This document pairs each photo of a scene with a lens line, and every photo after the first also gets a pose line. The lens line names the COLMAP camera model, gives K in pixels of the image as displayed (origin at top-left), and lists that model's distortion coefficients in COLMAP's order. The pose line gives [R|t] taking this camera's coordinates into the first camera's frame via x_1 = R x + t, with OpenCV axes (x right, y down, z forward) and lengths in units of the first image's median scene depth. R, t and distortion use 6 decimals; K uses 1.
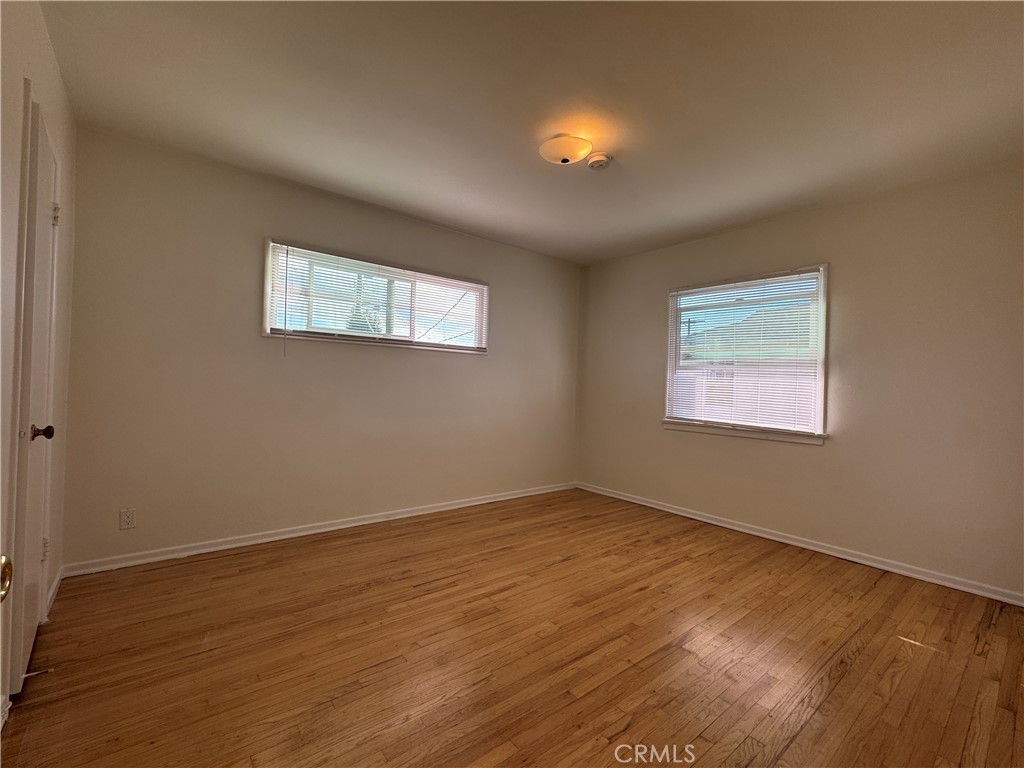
lens RADIAL K [[446.0, 0, 512.0], [0, 446.0, 384.0], [0, 0, 1]] dist [-0.001351, -0.000010]
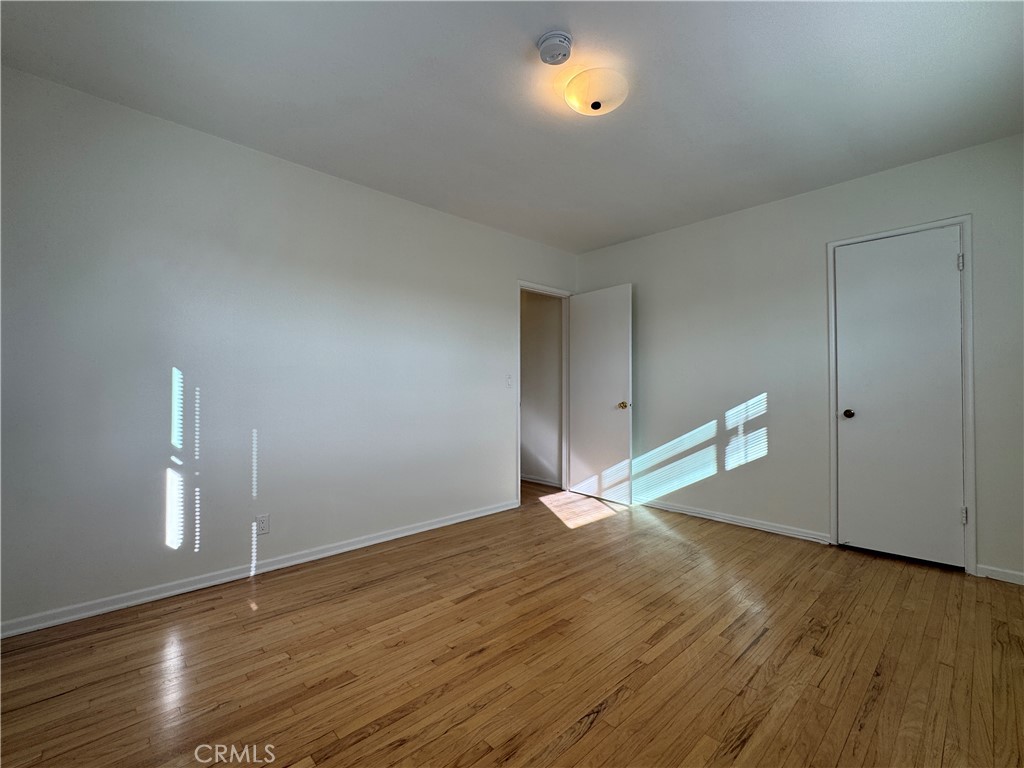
lens RADIAL K [[446.0, 0, 512.0], [0, 446.0, 384.0], [0, 0, 1]] dist [-0.001351, -0.000010]
pose [[-0.997175, -0.032292, -0.067820, 0.327449], [-0.031124, 0.999350, -0.018206, 0.042068], [0.068364, -0.016044, -0.997531, 1.878685]]
